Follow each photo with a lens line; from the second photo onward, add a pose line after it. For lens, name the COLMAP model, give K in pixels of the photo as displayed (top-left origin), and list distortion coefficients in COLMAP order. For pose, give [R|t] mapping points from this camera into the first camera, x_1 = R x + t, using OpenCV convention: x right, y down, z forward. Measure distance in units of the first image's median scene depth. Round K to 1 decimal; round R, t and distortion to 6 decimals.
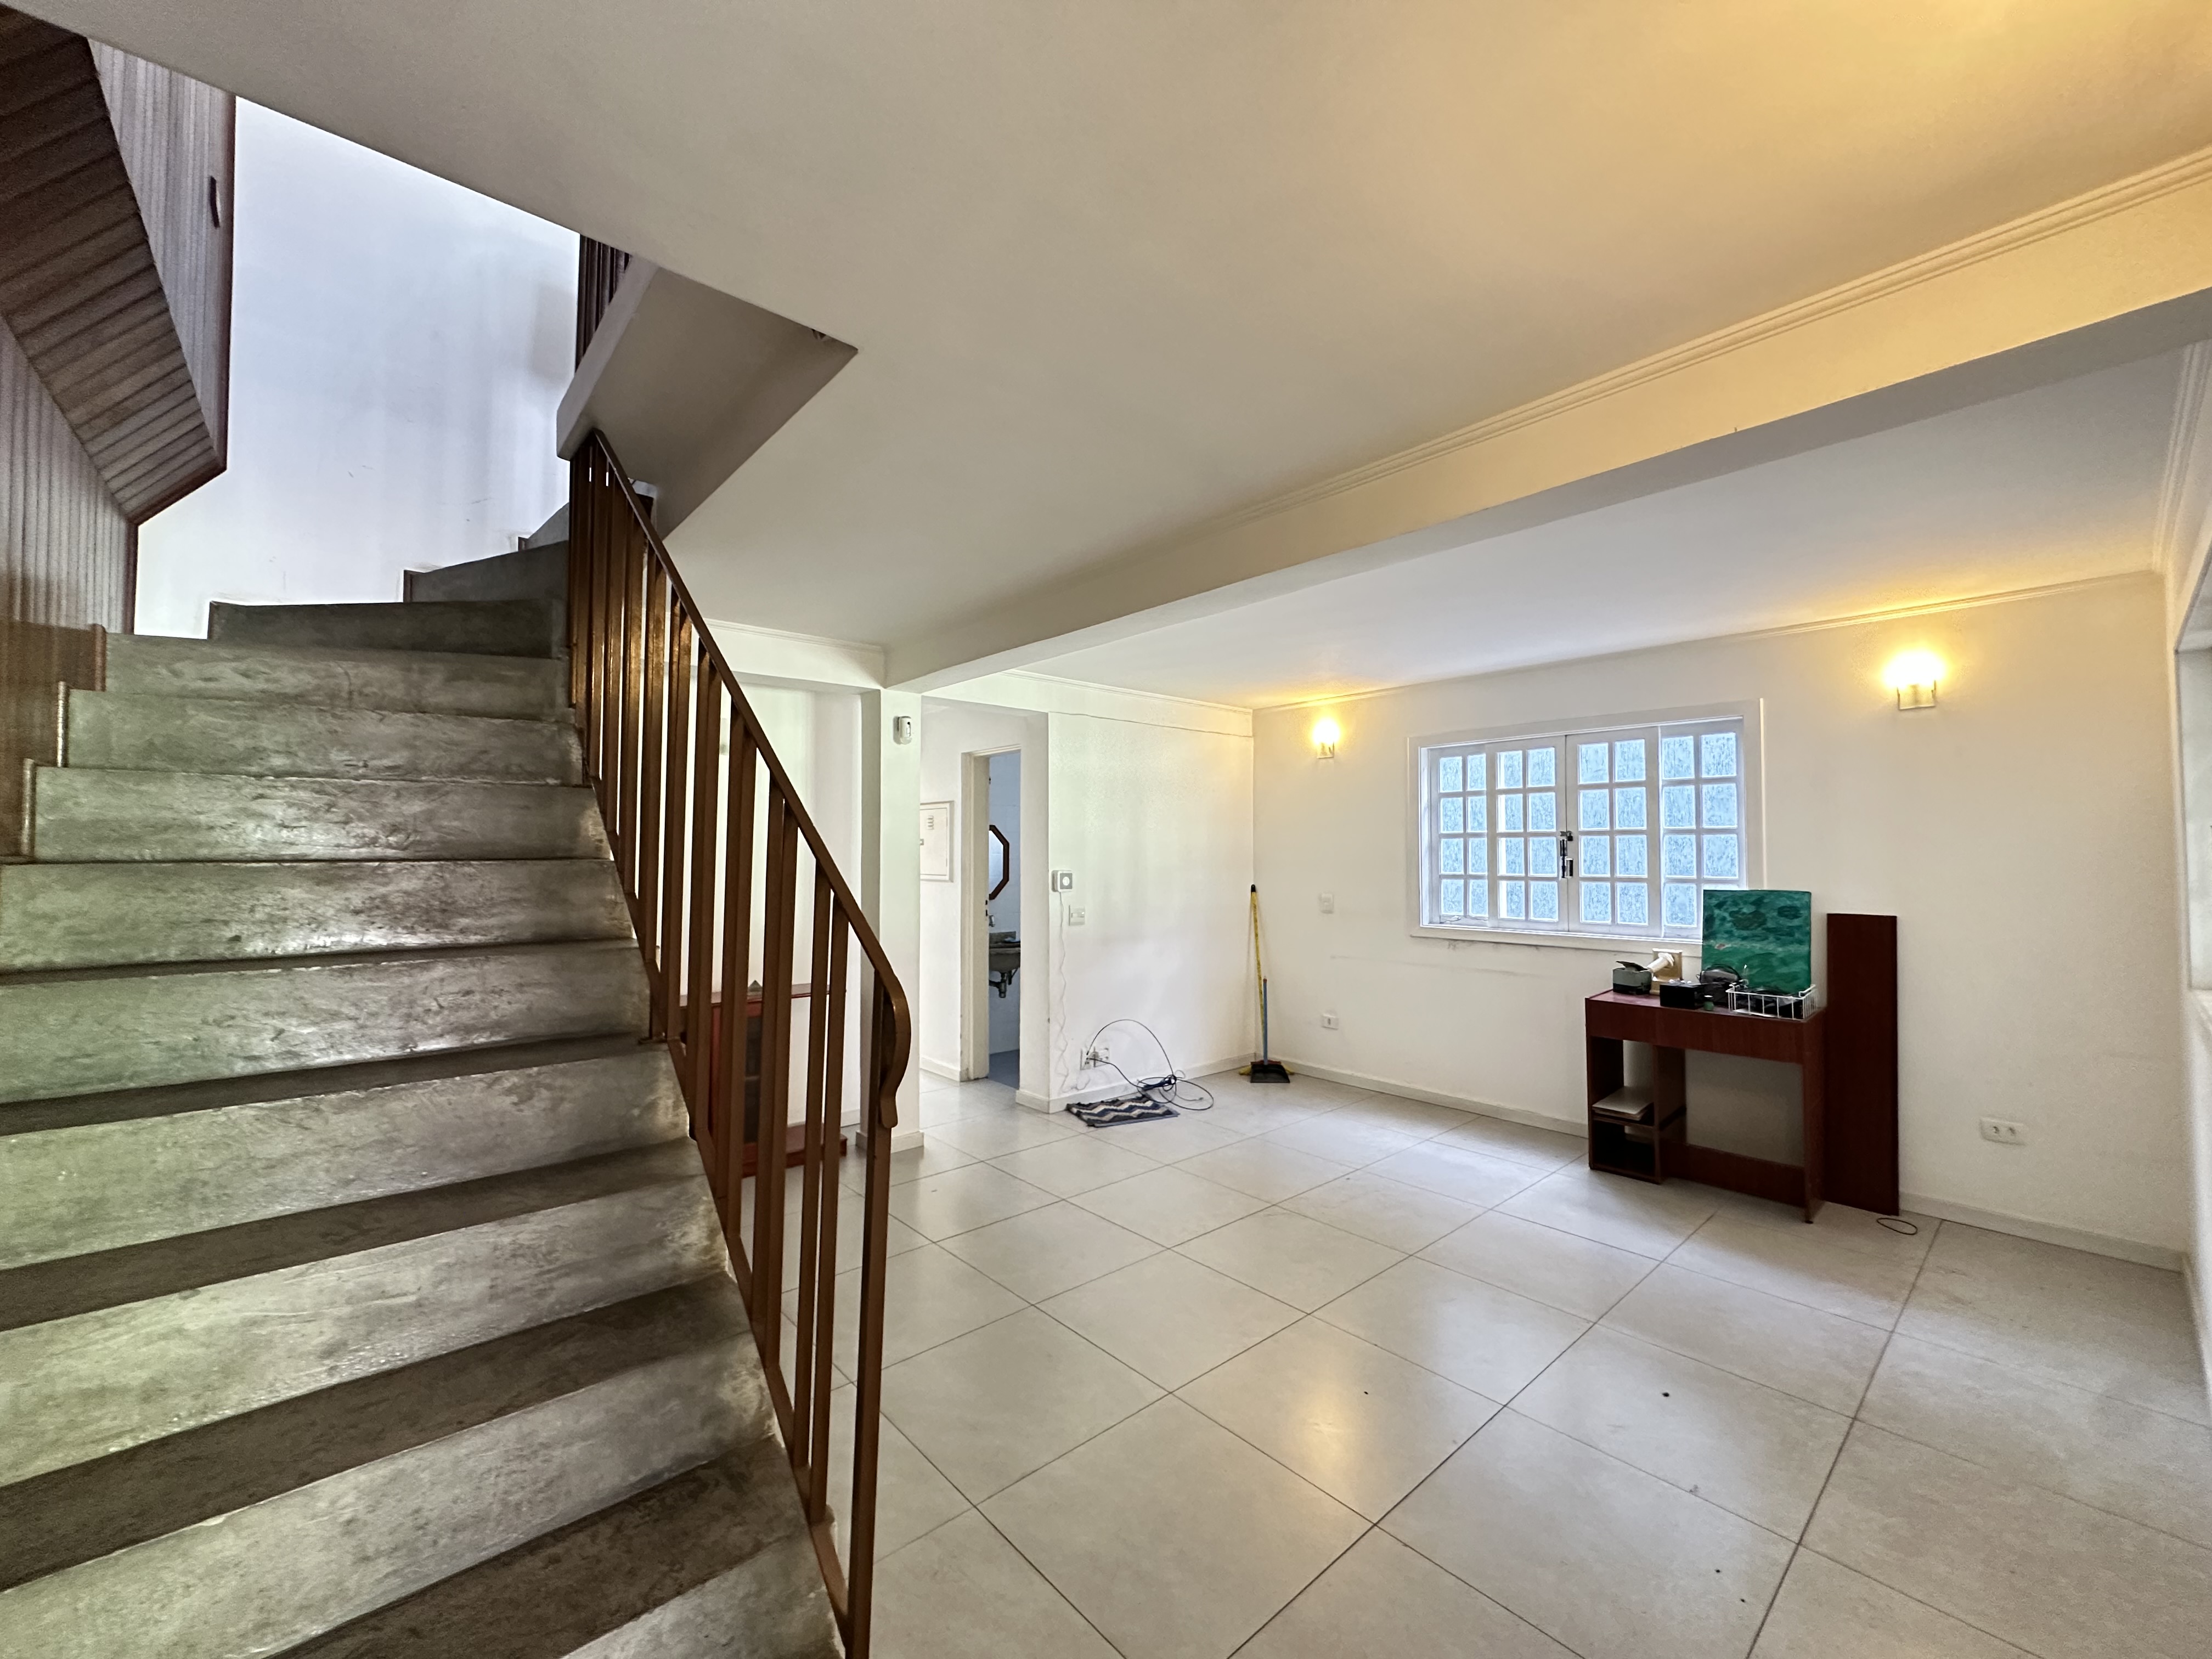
lens RADIAL K [[882.6, 0, 1106.6], [0, 882.6, 830.6], [0, 0, 1]] dist [-0.006766, 0.001907]
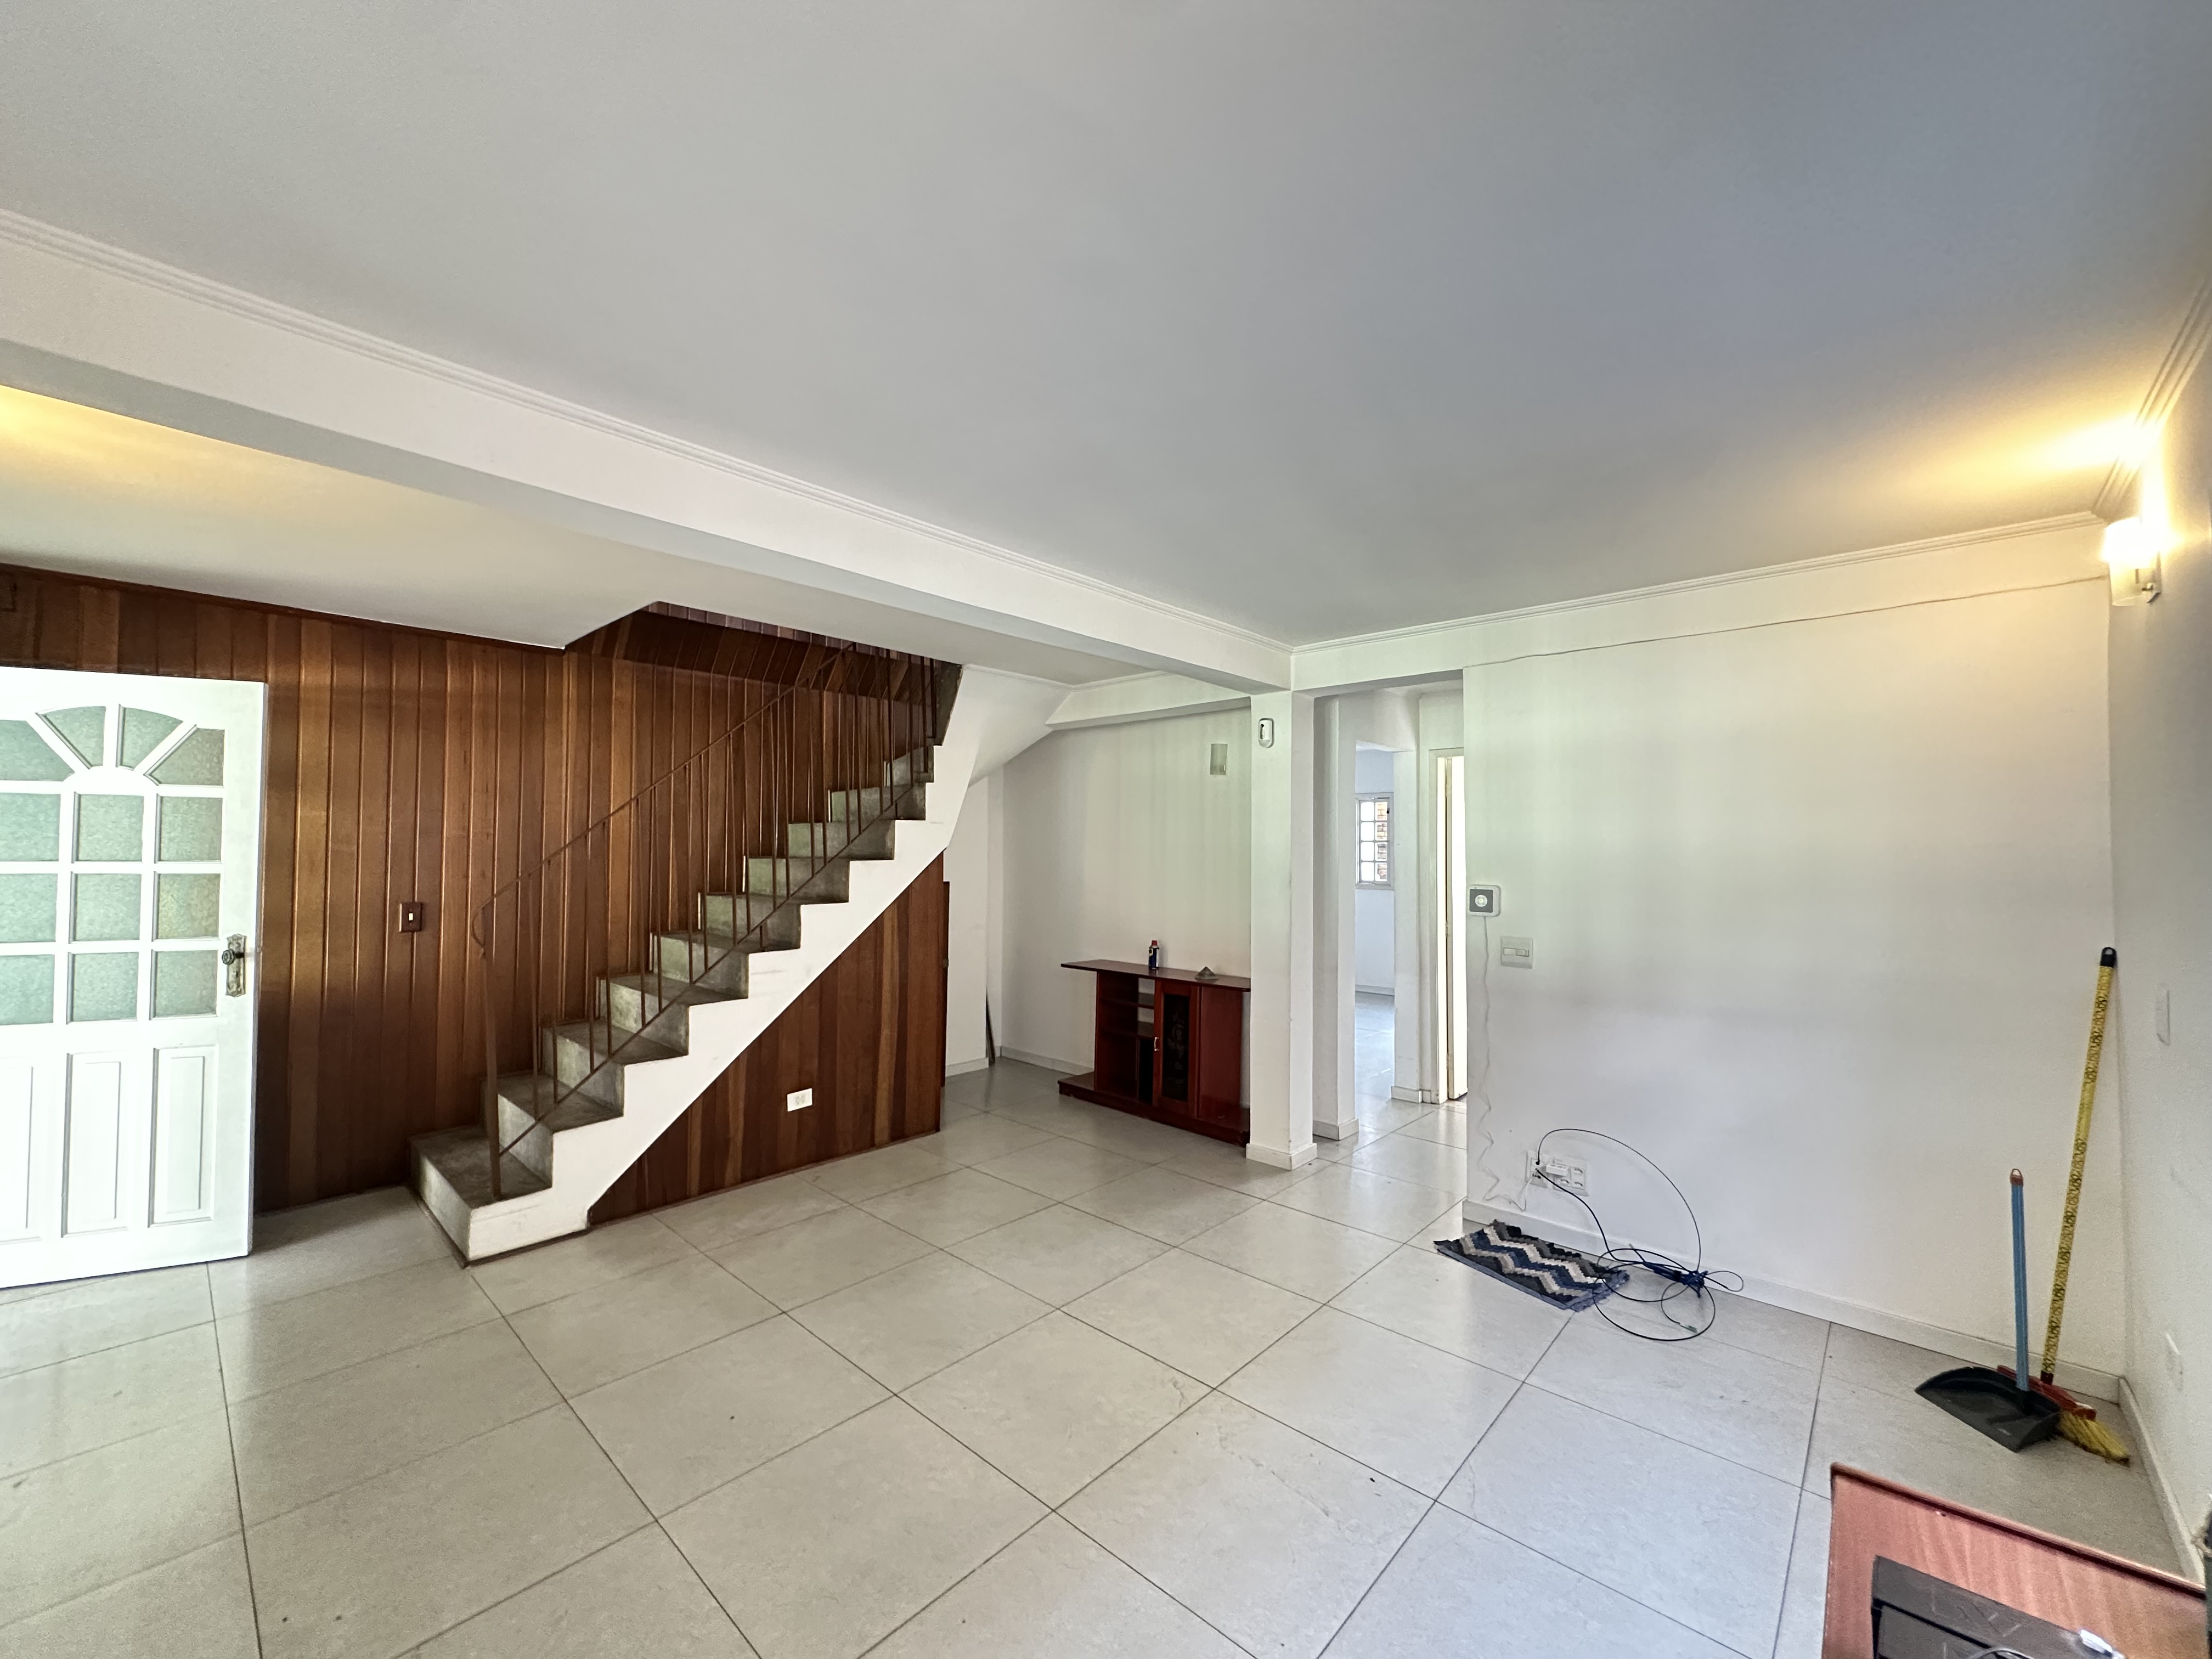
lens RADIAL K [[882.6, 0, 1106.6], [0, 882.6, 830.6], [0, 0, 1]] dist [-0.006766, 0.001907]
pose [[0.108837, -0.022737, -0.993799, 0.620341], [0.019518, 0.999595, -0.020733, 0.009430], [0.993868, -0.017140, 0.109237, 0.617988]]
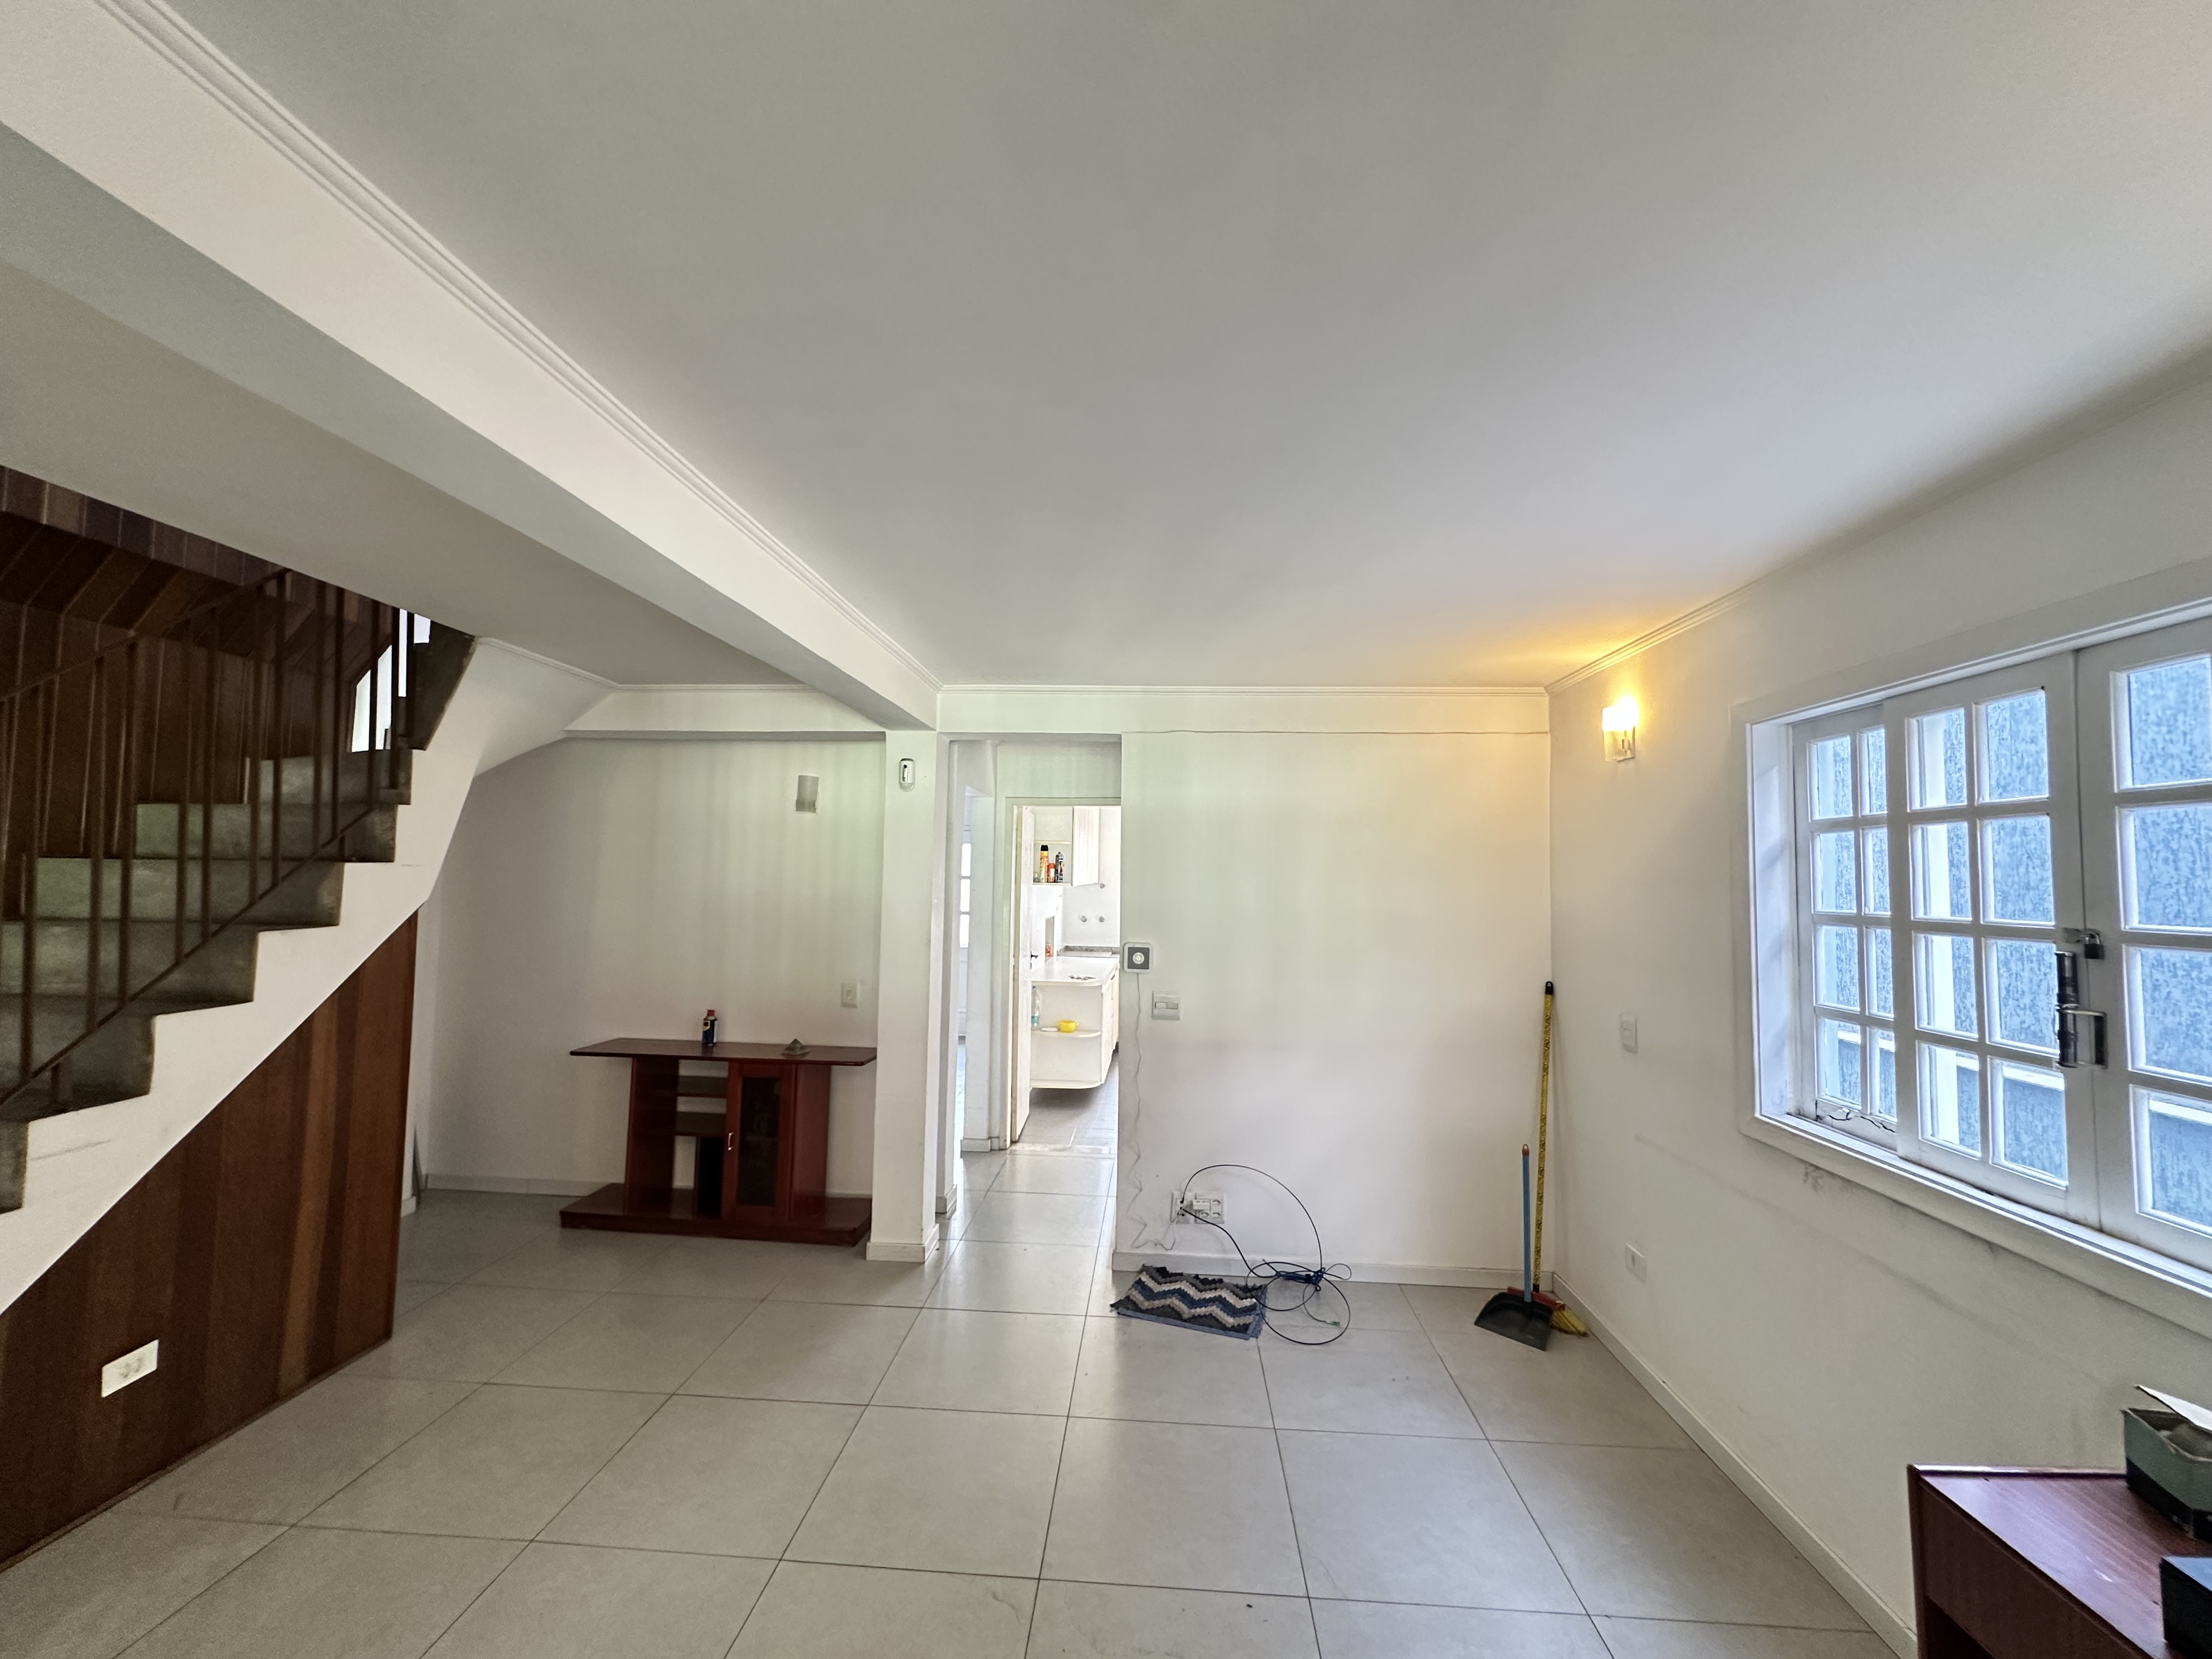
lens RADIAL K [[882.6, 0, 1106.6], [0, 882.6, 830.6], [0, 0, 1]] dist [-0.006766, 0.001907]
pose [[0.707312, -0.024610, -0.706473, 0.456049], [0.001194, 0.999434, -0.033620, -0.024783], [0.706901, 0.022936, 0.706941, 0.450963]]
